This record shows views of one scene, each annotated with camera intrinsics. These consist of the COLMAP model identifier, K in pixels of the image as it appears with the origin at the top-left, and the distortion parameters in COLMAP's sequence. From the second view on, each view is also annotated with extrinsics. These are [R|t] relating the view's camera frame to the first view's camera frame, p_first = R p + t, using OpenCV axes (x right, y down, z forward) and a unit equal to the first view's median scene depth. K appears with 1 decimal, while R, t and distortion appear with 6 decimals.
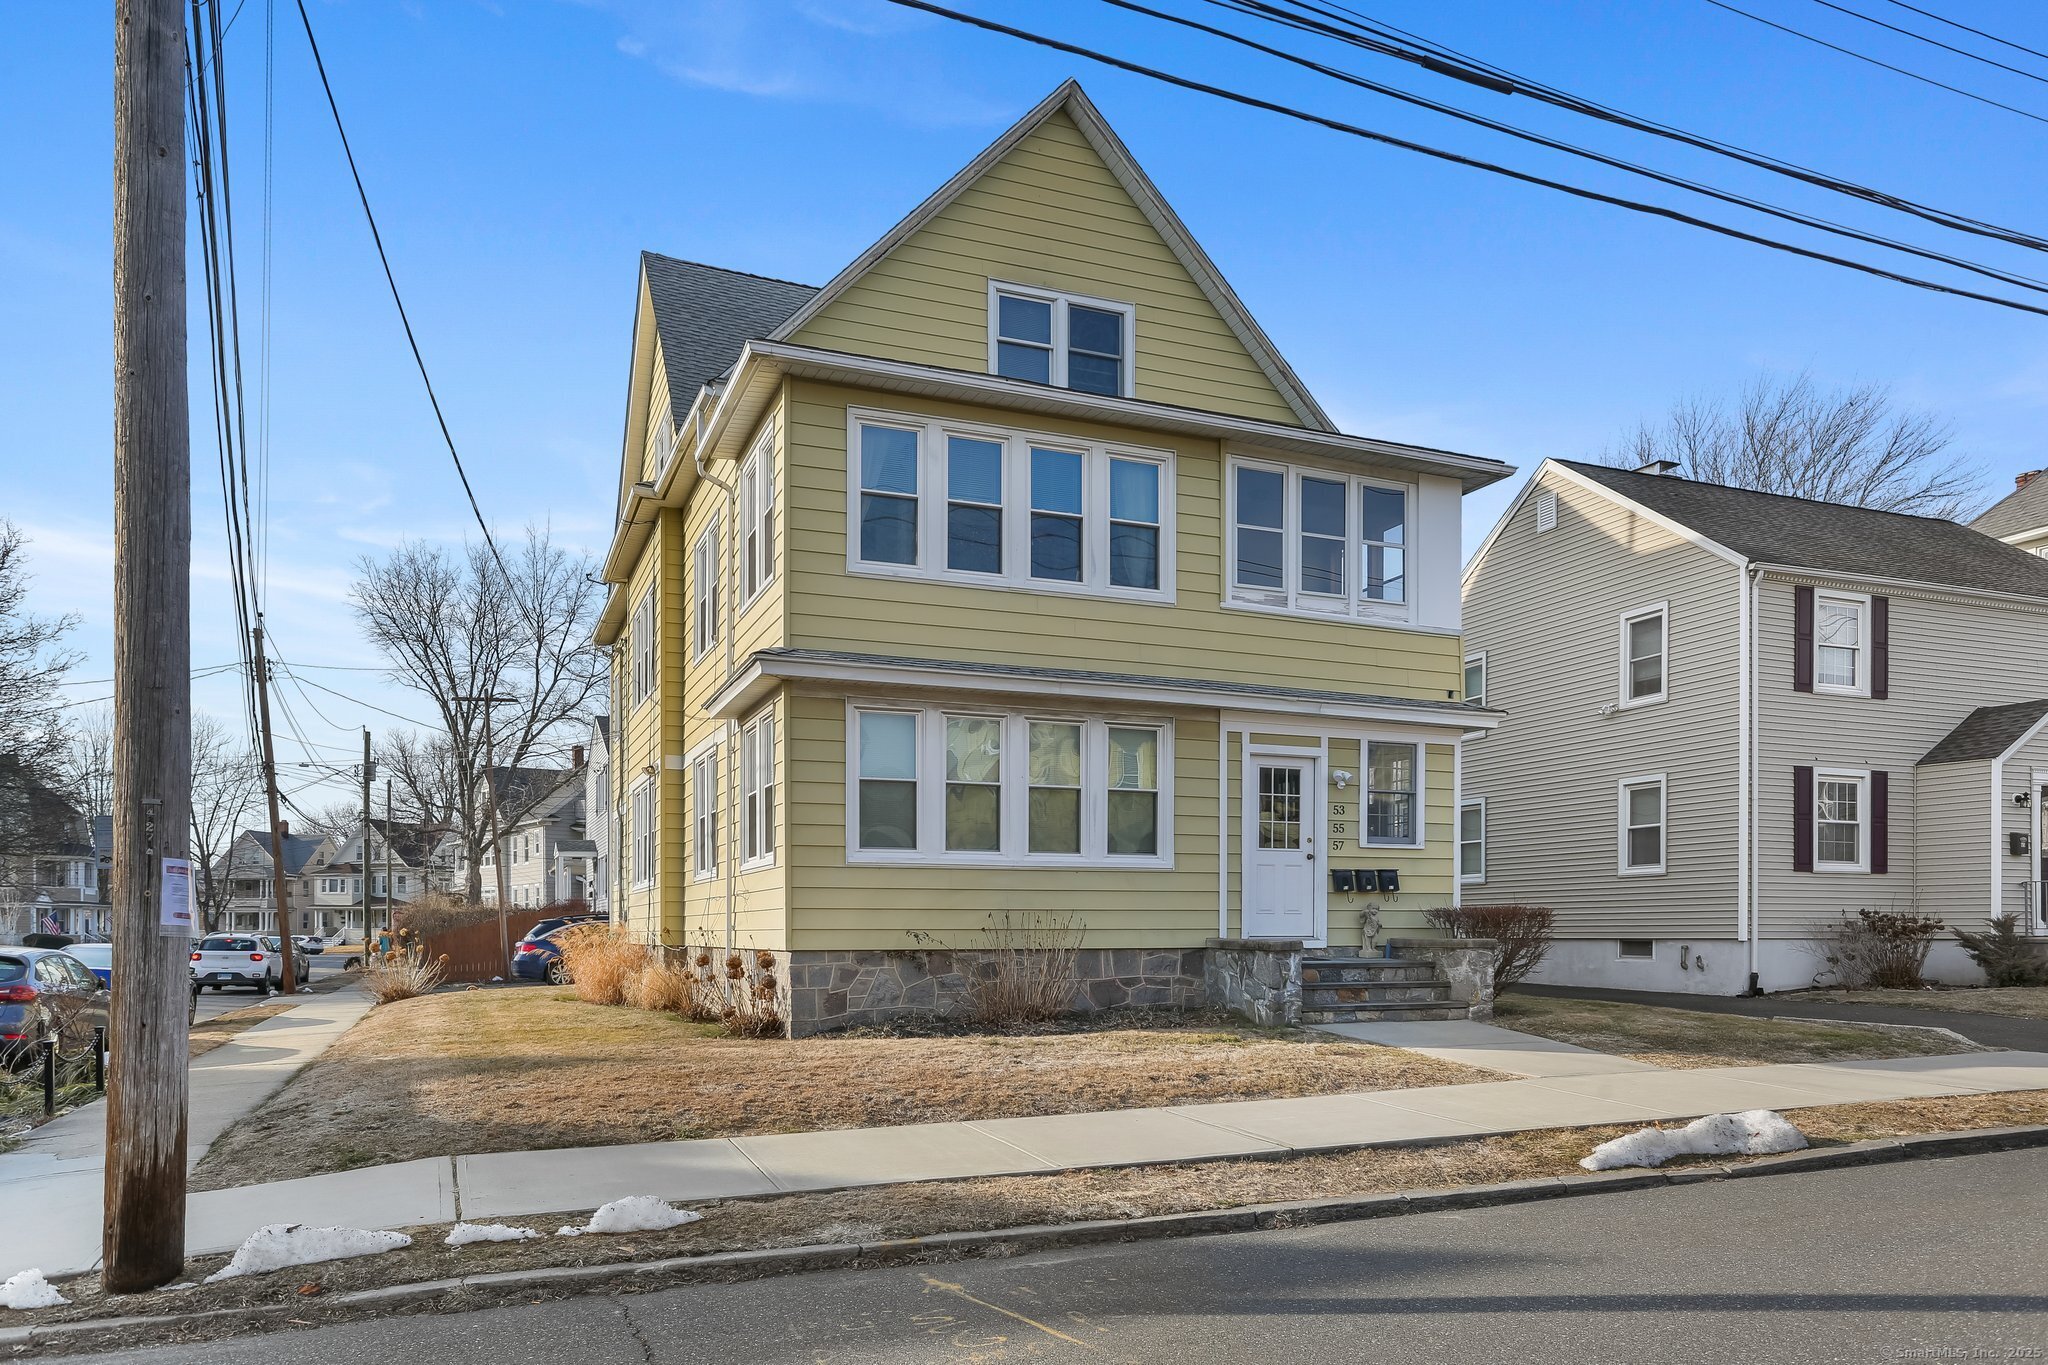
lens RADIAL K [[1411.1, 0, 1031.0], [0, 1411.1, 766.9], [0, 0, 1]] dist [-0.003225, 0.000090]
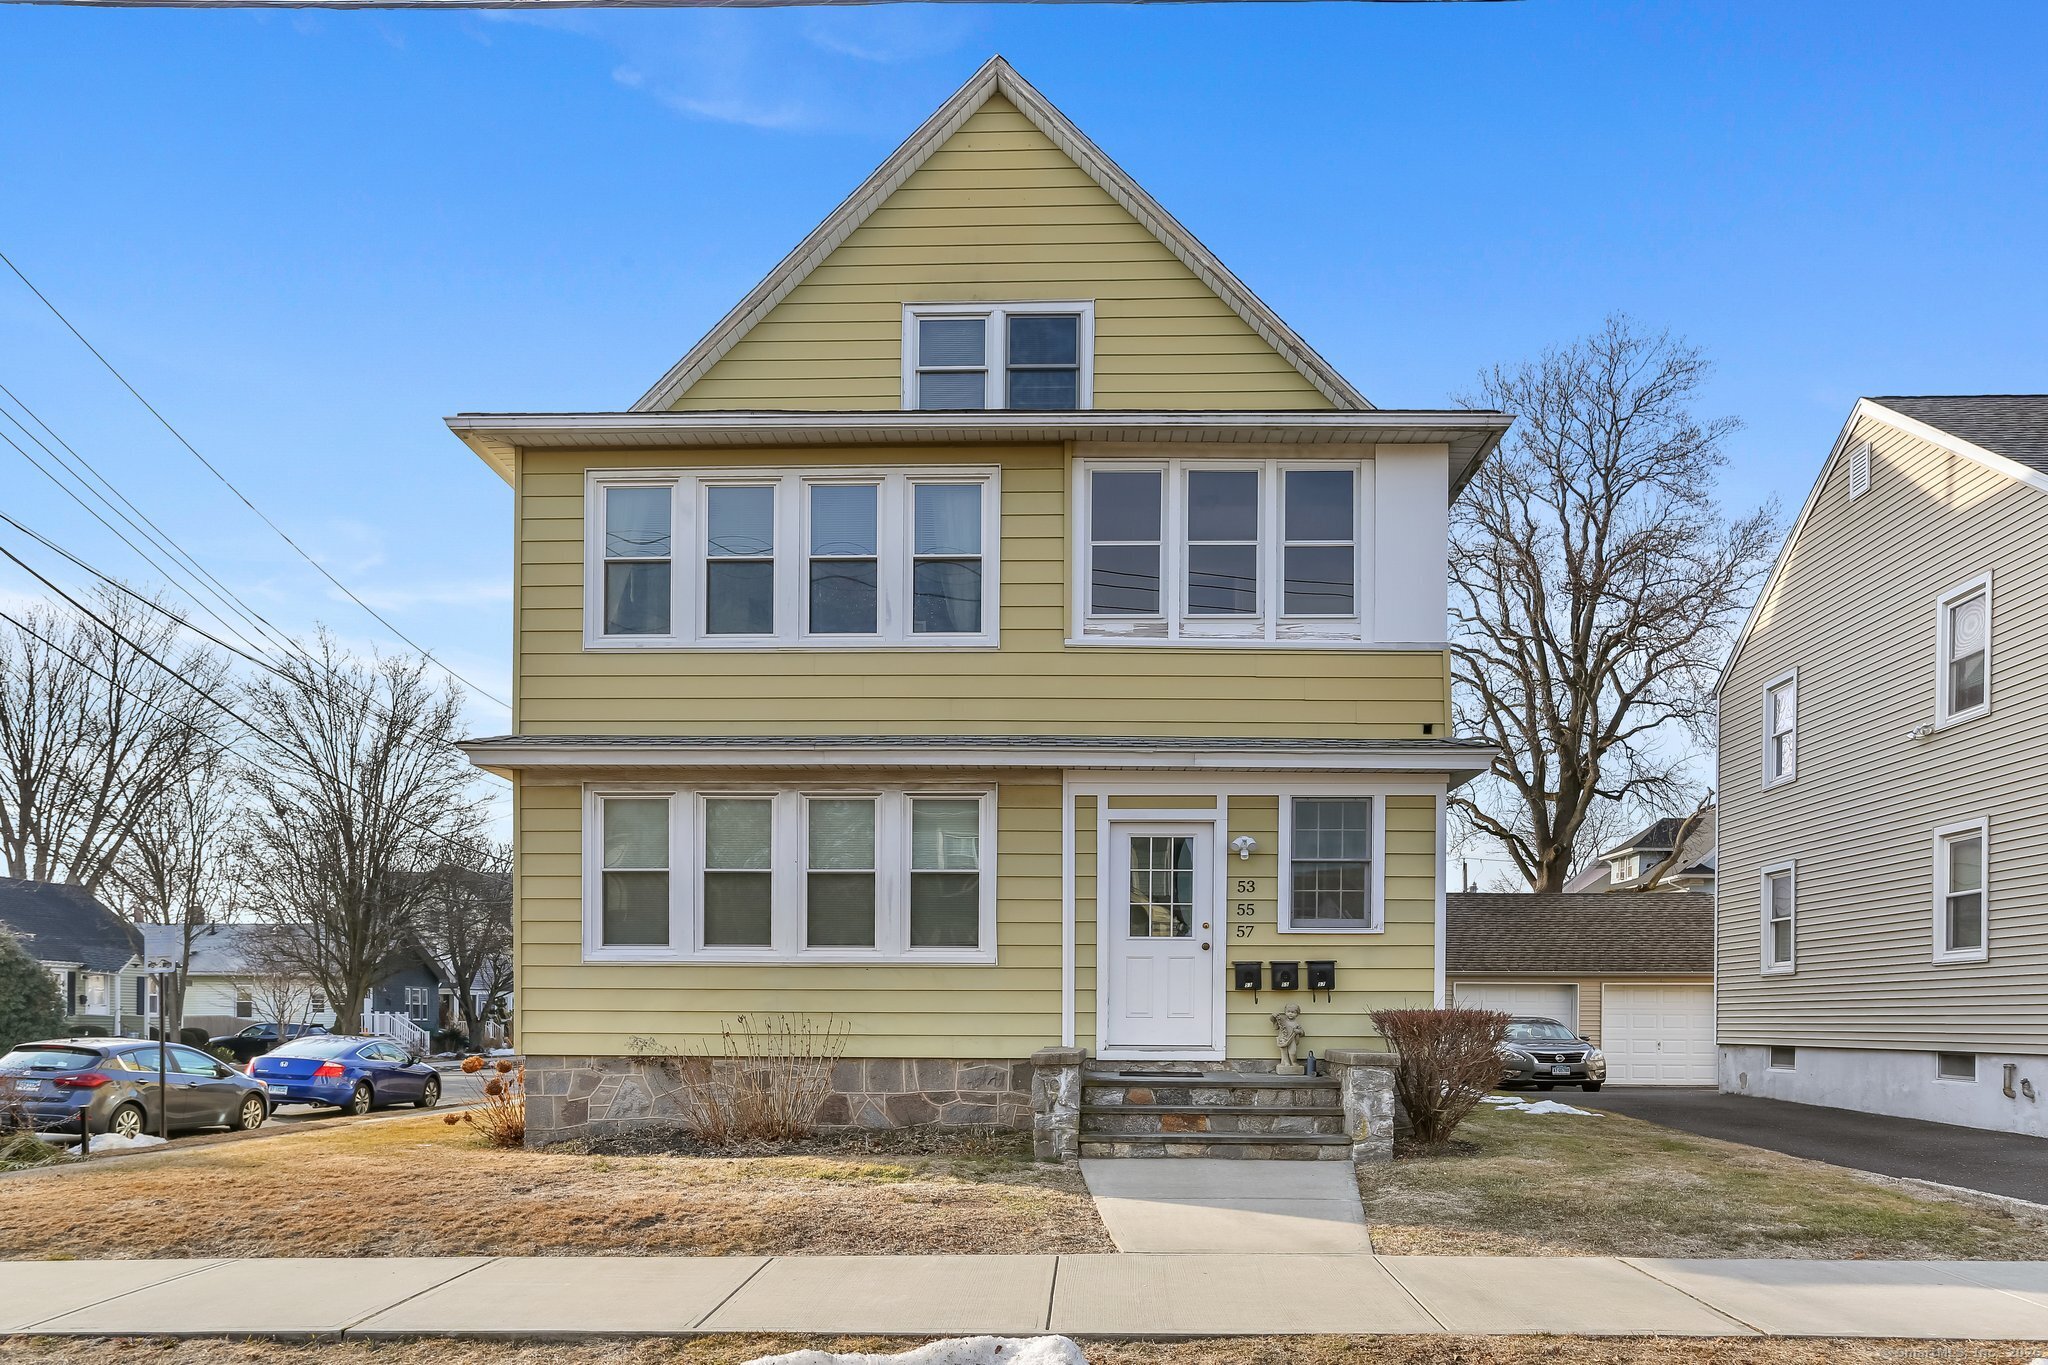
lens RADIAL K [[1447.7, 0, 500.4], [0, 1447.7, 871.6], [0, 0, 1]] dist [0.008195, -0.006480]
pose [[0.910152, -0.037094, -0.412610, 0.176177], [0.040326, 0.999186, -0.000875, 0.006135], [0.412306, -0.015842, 0.910908, 0.089641]]
